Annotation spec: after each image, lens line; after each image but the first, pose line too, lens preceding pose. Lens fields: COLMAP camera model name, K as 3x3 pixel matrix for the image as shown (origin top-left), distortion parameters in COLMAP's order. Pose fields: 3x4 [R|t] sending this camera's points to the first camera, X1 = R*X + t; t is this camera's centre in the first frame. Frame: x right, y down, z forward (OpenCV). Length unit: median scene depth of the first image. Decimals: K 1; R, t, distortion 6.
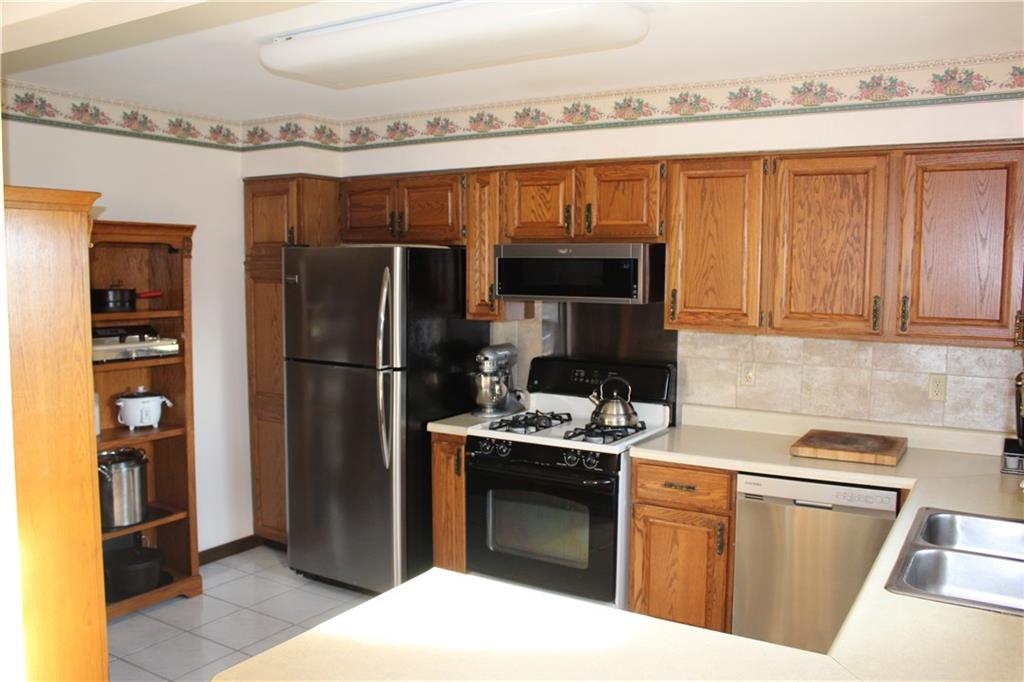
lens RADIAL K [[865.0, 0, 569.5], [0, 865.0, 343.5], [0, 0, 1]] dist [-0.139359, 0.070133]
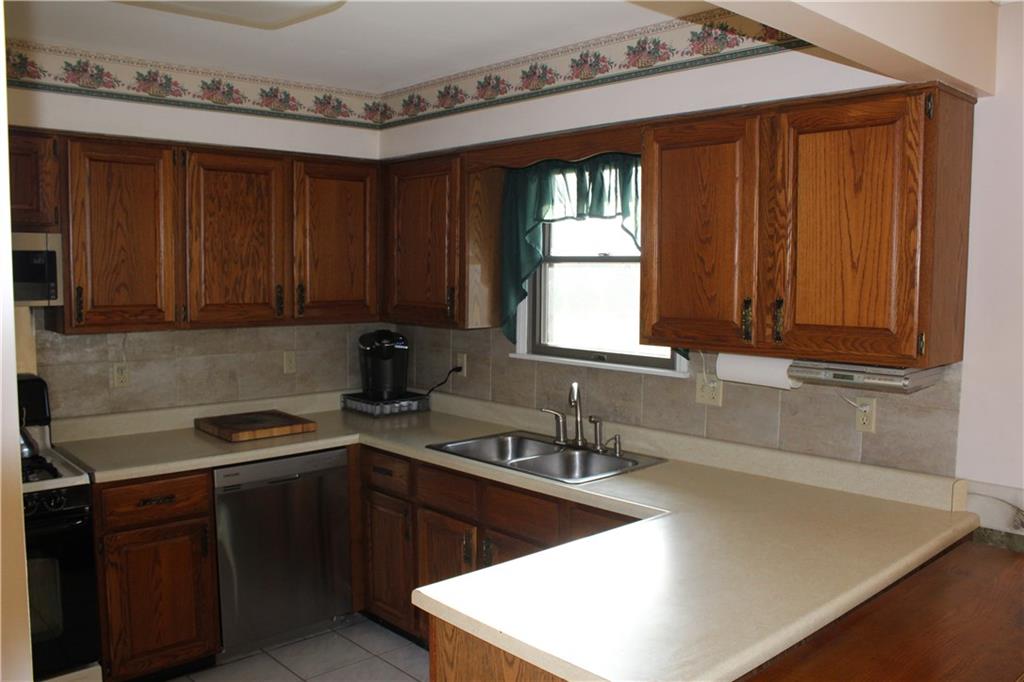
lens RADIAL K [[865.0, 0, 504.0], [0, 865.0, 339.9], [0, 0, 1]] dist [-0.139359, 0.070133]
pose [[0.286784, -0.090034, 0.953755, -0.601306], [0.075032, 0.994627, 0.071331, -0.040141], [-0.955052, 0.051106, 0.291998, 0.370641]]
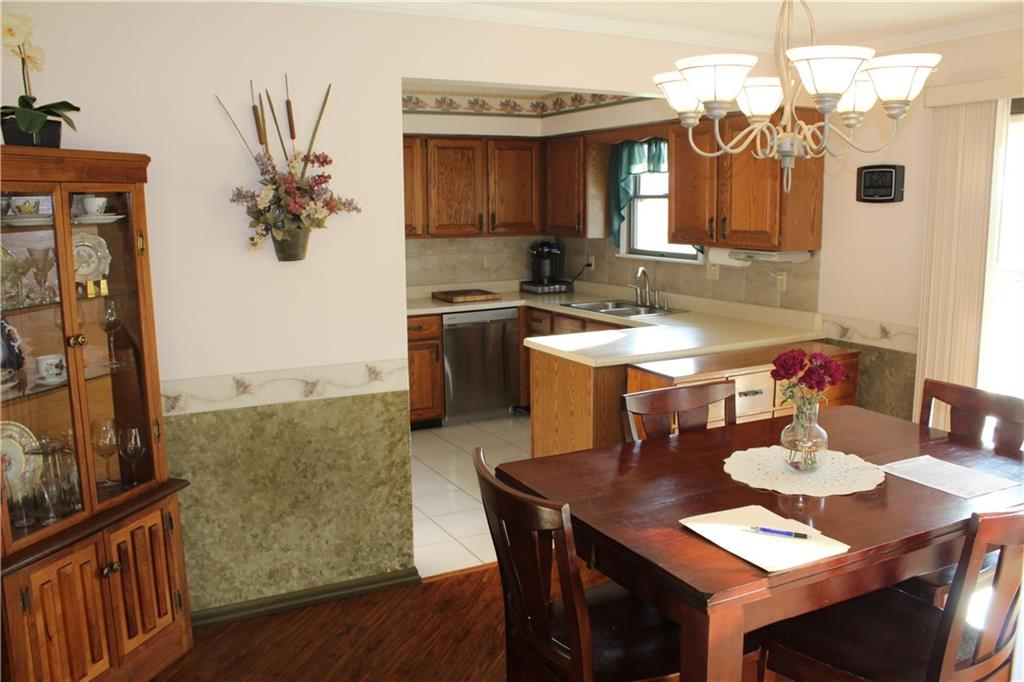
lens RADIAL K [[865.0, 0, 515.4], [0, 865.0, 339.4], [0, 0, 1]] dist [-0.139359, 0.070133]
pose [[0.507521, -0.152634, 0.848012, -1.177026], [0.083913, 0.988262, 0.127657, -0.017603], [-0.857543, 0.006371, 0.514372, -0.031646]]
